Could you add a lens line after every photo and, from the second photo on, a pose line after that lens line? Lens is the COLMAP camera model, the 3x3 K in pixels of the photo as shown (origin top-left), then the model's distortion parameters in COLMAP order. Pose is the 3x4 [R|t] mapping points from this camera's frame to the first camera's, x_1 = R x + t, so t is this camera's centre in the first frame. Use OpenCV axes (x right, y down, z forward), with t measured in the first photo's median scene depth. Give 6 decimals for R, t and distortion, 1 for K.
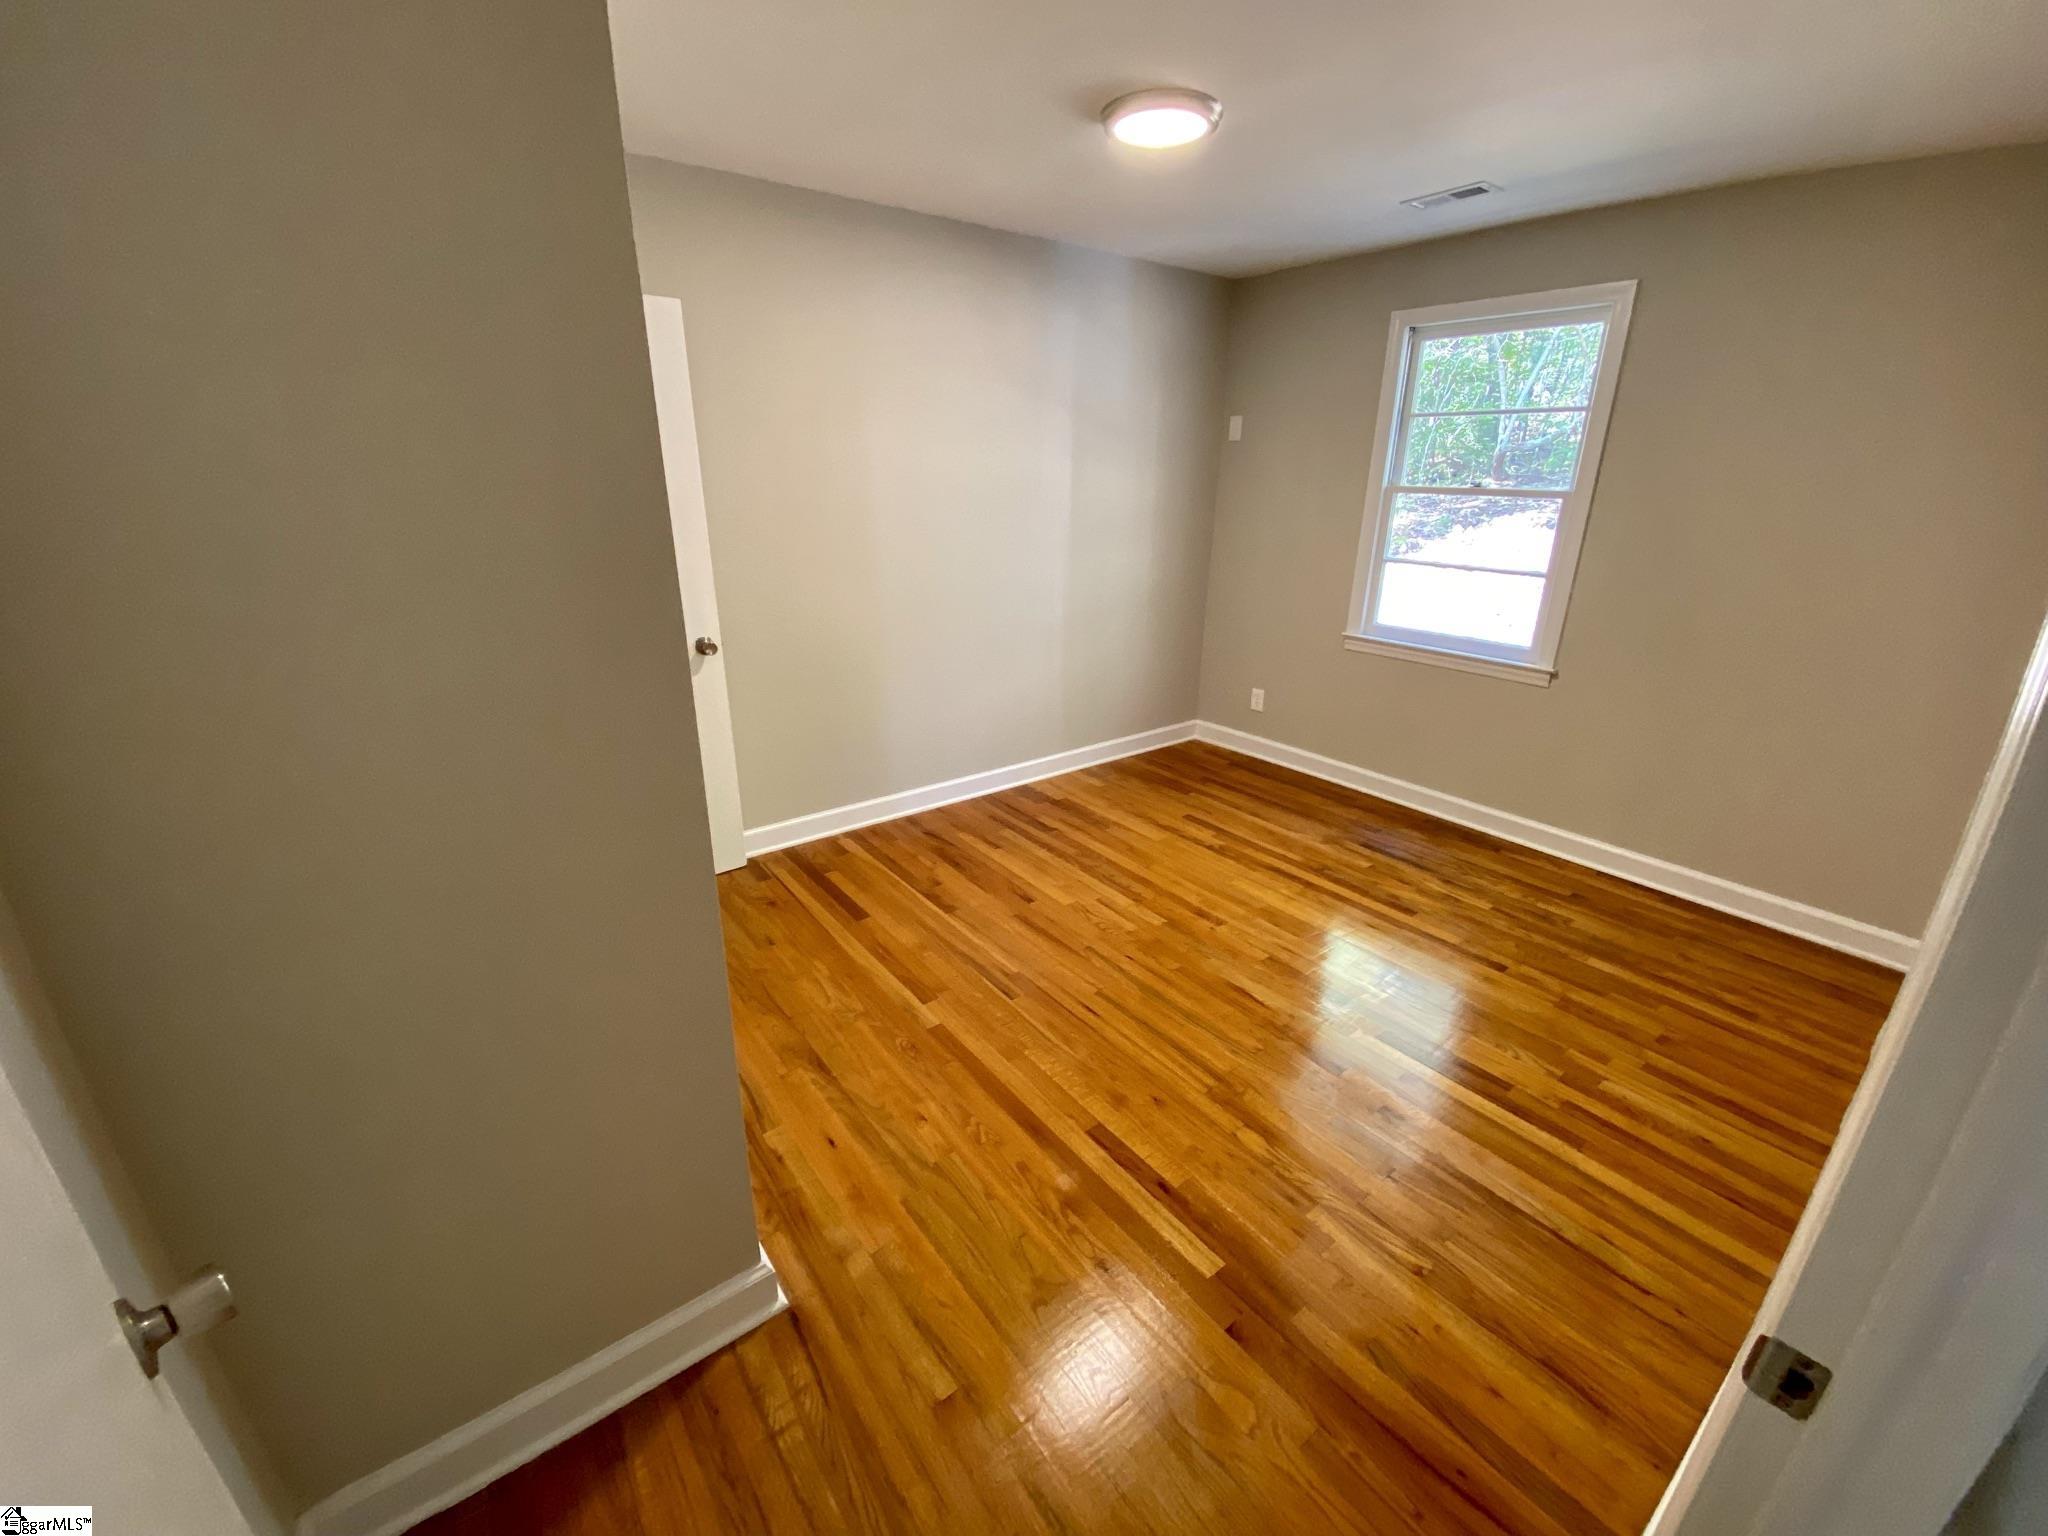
lens RADIAL K [[831.2, 0, 1024.0], [0, 831.2, 768.0], [0, 0, 1]] dist [-0.000472, -0.009333]
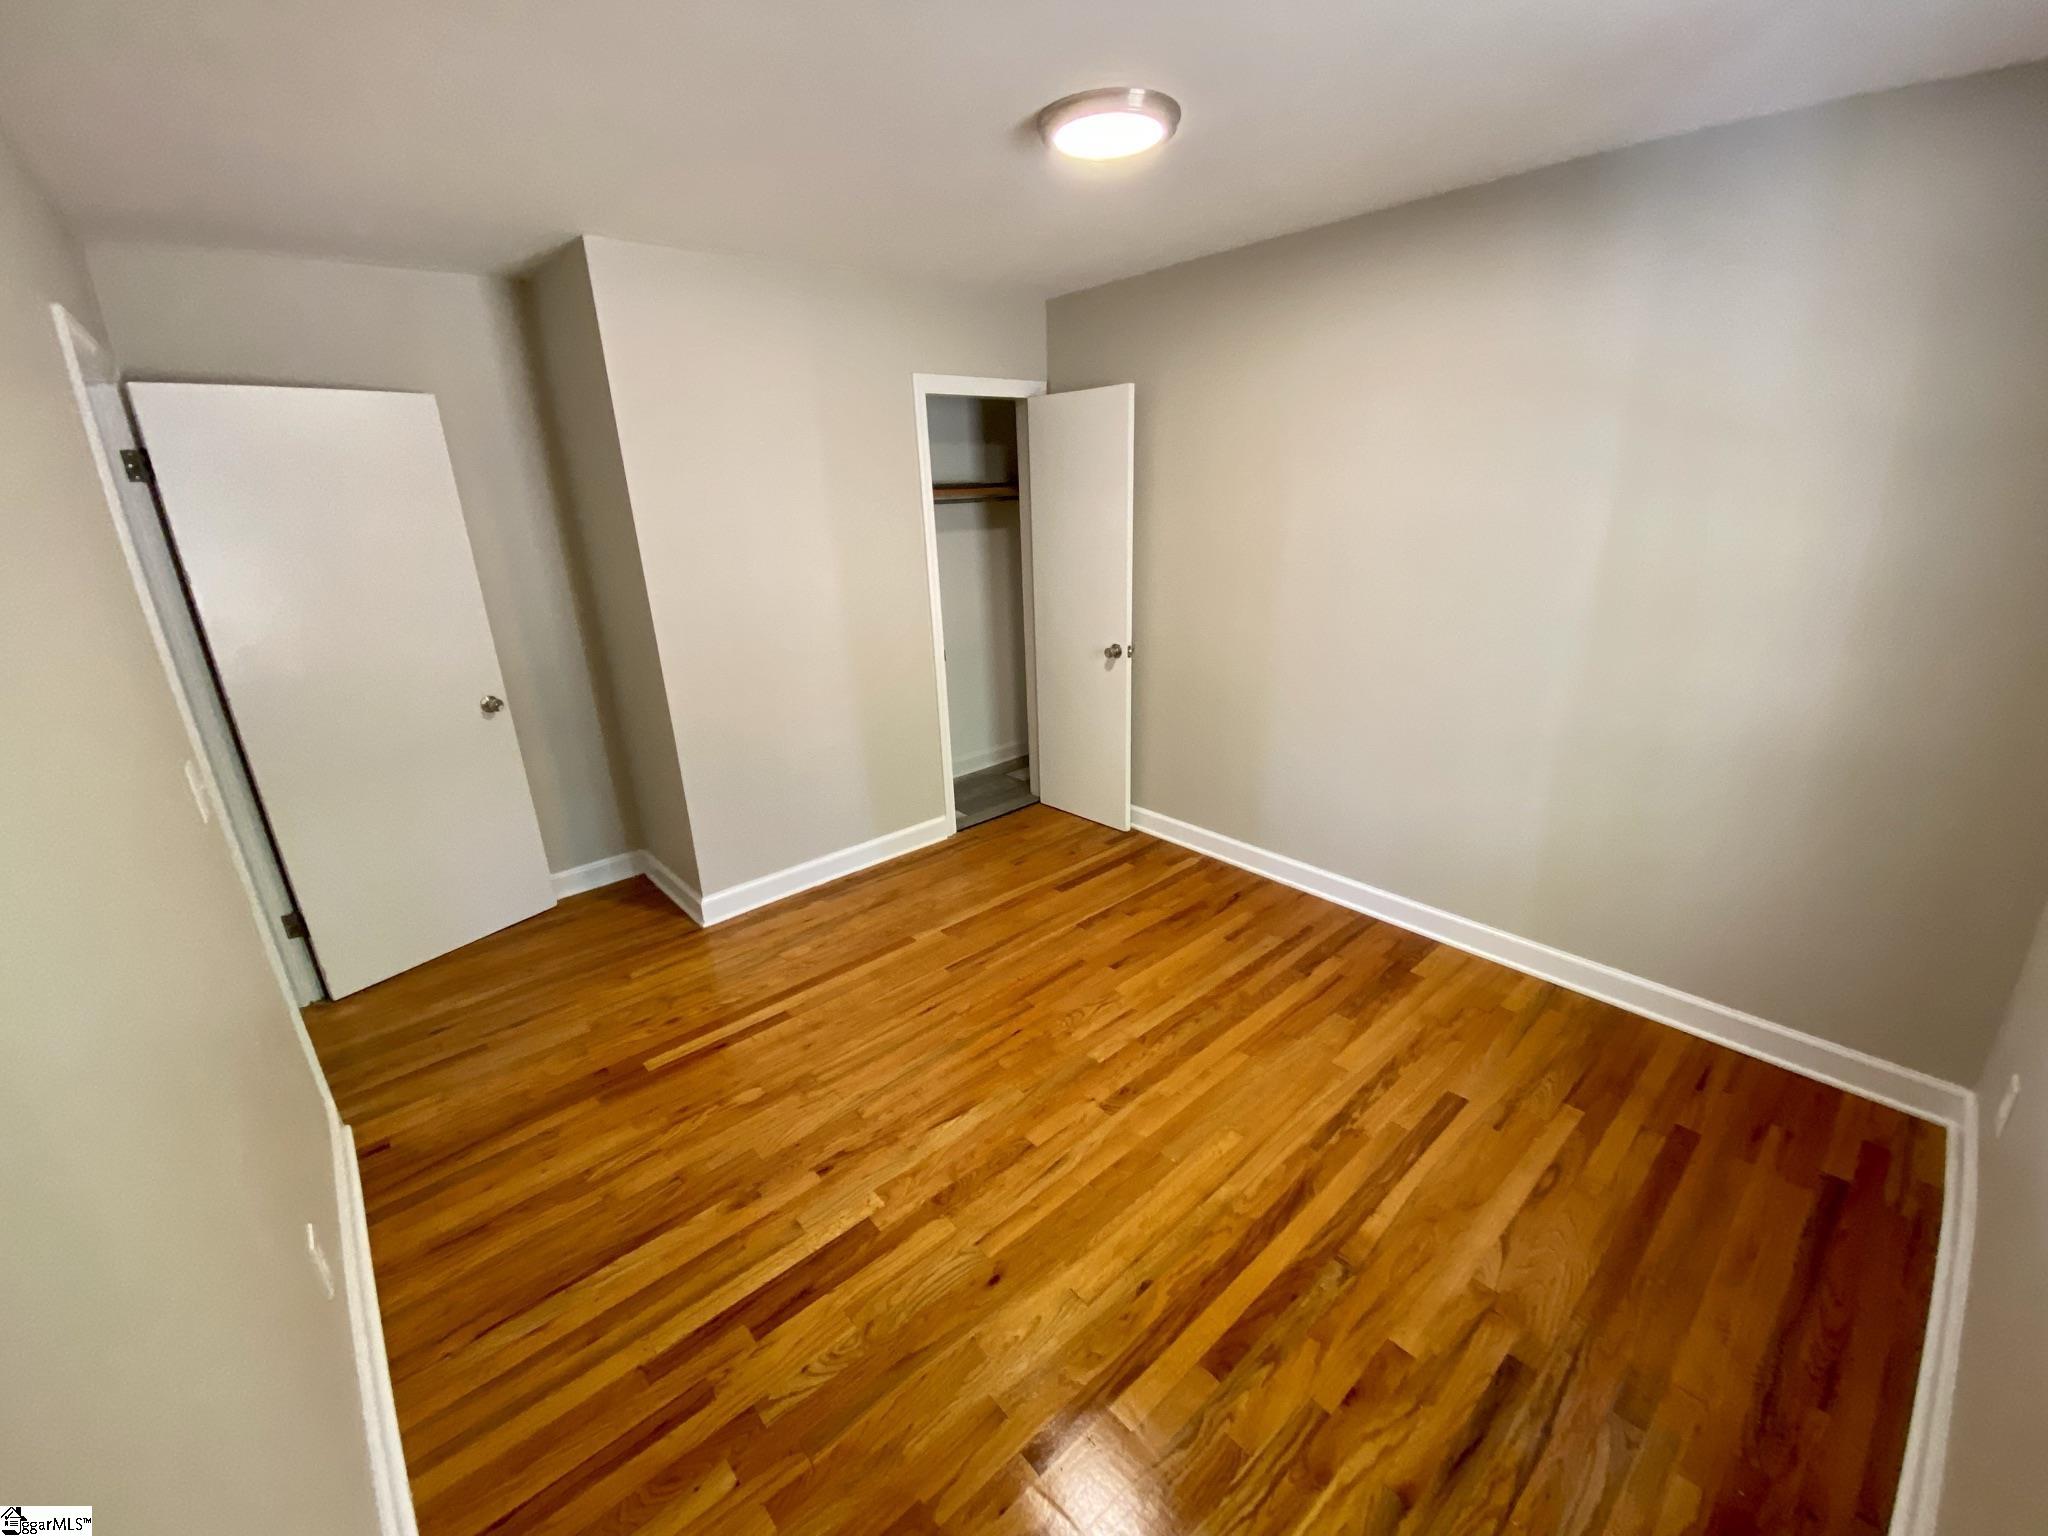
lens RADIAL K [[834.9, 0, 1024.0], [0, 834.9, 768.0], [0, 0, 1]] dist [-0.002349, -0.000492]
pose [[0.068162, 0.324572, -0.943402, 0.766856], [-0.309308, 0.905884, 0.289316, -0.270217], [0.948516, 0.272081, 0.162139, 0.628184]]
